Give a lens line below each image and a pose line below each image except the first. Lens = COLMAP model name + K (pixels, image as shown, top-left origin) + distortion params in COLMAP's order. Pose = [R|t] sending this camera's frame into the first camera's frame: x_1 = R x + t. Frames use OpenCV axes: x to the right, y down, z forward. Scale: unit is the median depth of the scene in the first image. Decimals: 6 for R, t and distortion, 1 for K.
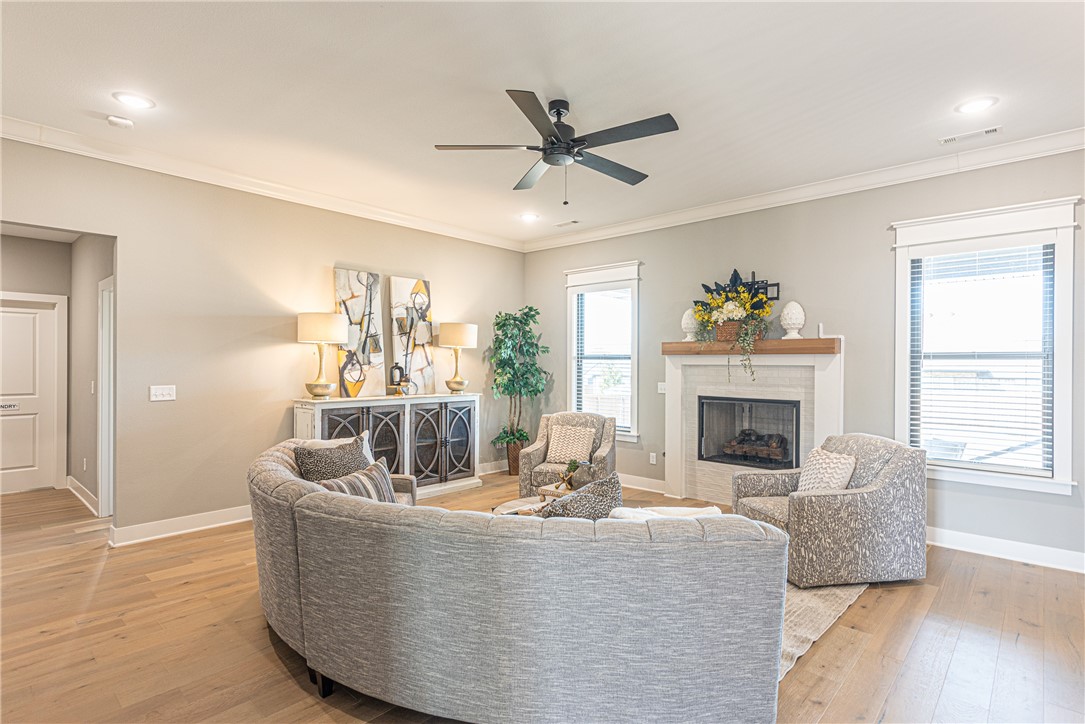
lens RADIAL K [[541.9, 0, 546.7], [0, 541.9, 368.2], [0, 0, 1]] dist [0.004819, -0.000161]
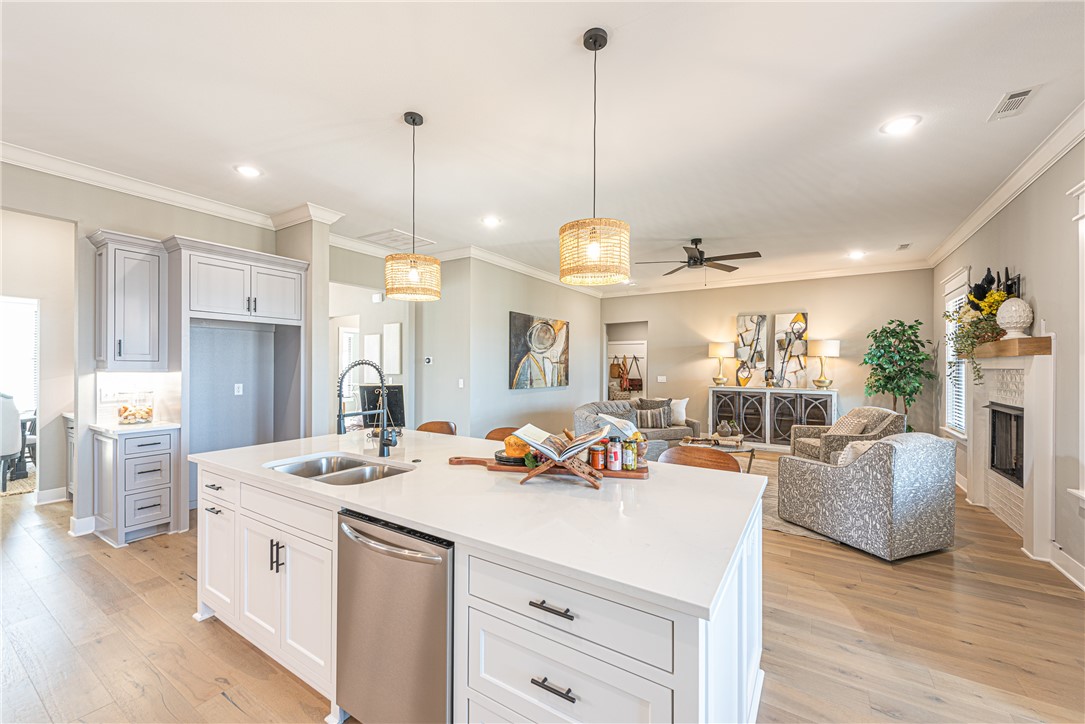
lens RADIAL K [[425.4, 0, 543.9], [0, 425.4, 366.6], [0, 0, 1]] dist [0.007614, -0.002056]
pose [[0.167647, -0.004856, -0.985835, 0.879291], [-0.012790, 0.999893, -0.007100, 0.005372], [0.985764, 0.013799, 0.167567, 0.098246]]
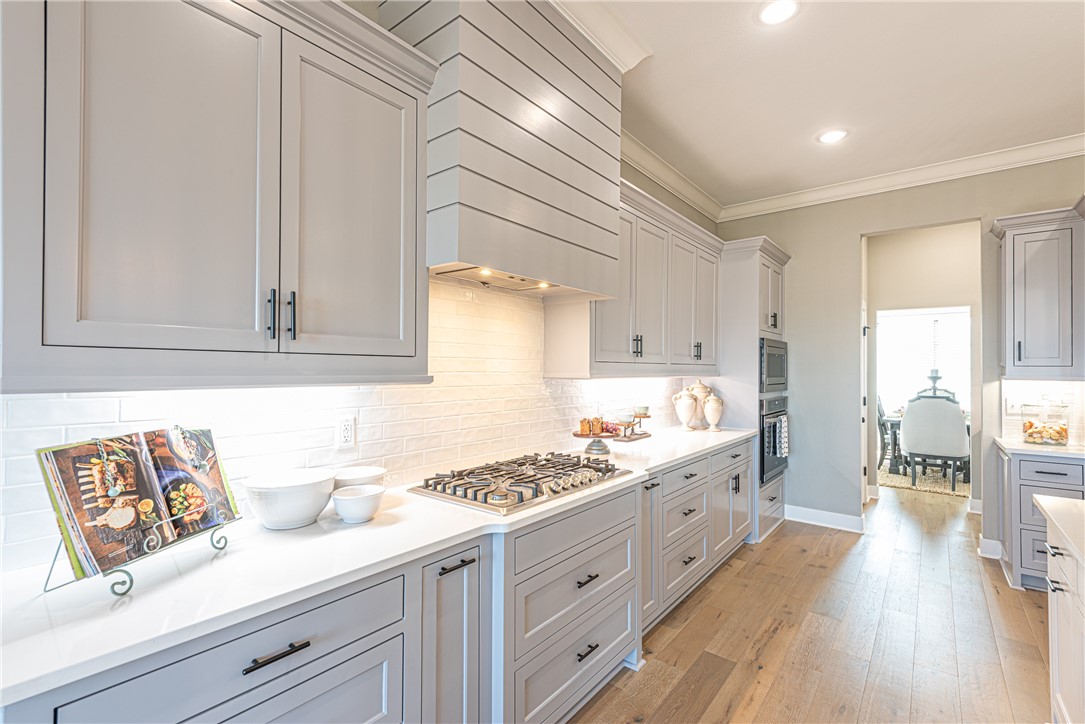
lens RADIAL K [[480.4, 0, 546.2], [0, 480.4, 364.4], [0, 0, 1]] dist [0.011518, -0.001920]
pose [[-0.998273, -0.011585, -0.057593, 0.776221], [-0.011597, 0.999933, -0.000109, 0.004723], [0.057590, 0.000559, -0.998340, 0.153695]]
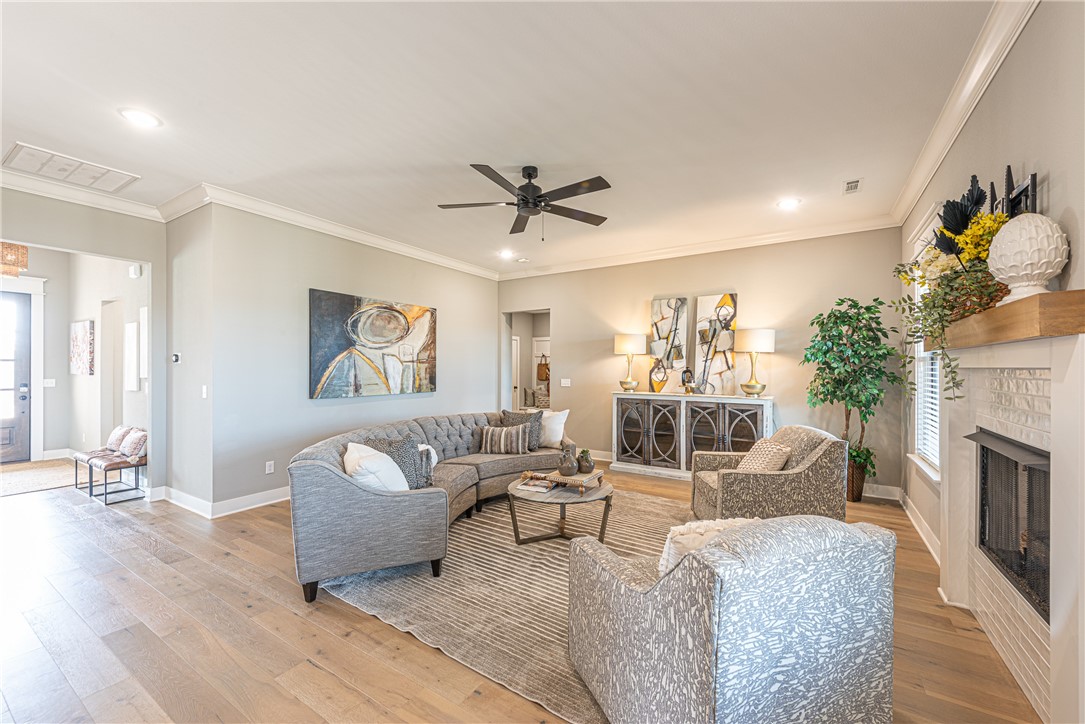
lens RADIAL K [[425.4, 0, 544.6], [0, 425.4, 368.3], [0, 0, 1]] dist [0.007614, -0.002056]
pose [[0.174478, -0.003771, -0.984654, 0.611966], [-0.010413, 0.999930, -0.005674, 0.001069], [0.984606, 0.011243, 0.174427, 0.500443]]
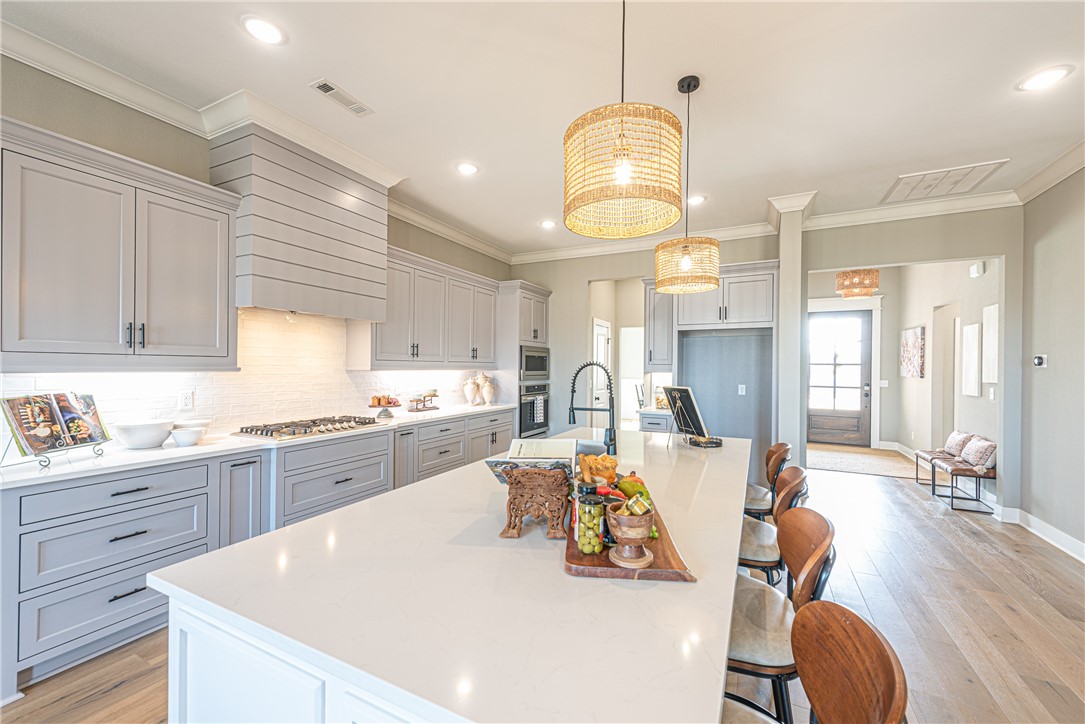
lens RADIAL K [[425.4, 0, 547.9], [0, 425.4, 366.9], [0, 0, 1]] dist [0.007614, -0.002056]
pose [[-0.963836, -0.014406, -0.266106, 0.622735], [-0.017394, 0.999809, 0.008873, 0.001610], [0.265927, 0.013181, -0.963903, 0.406793]]
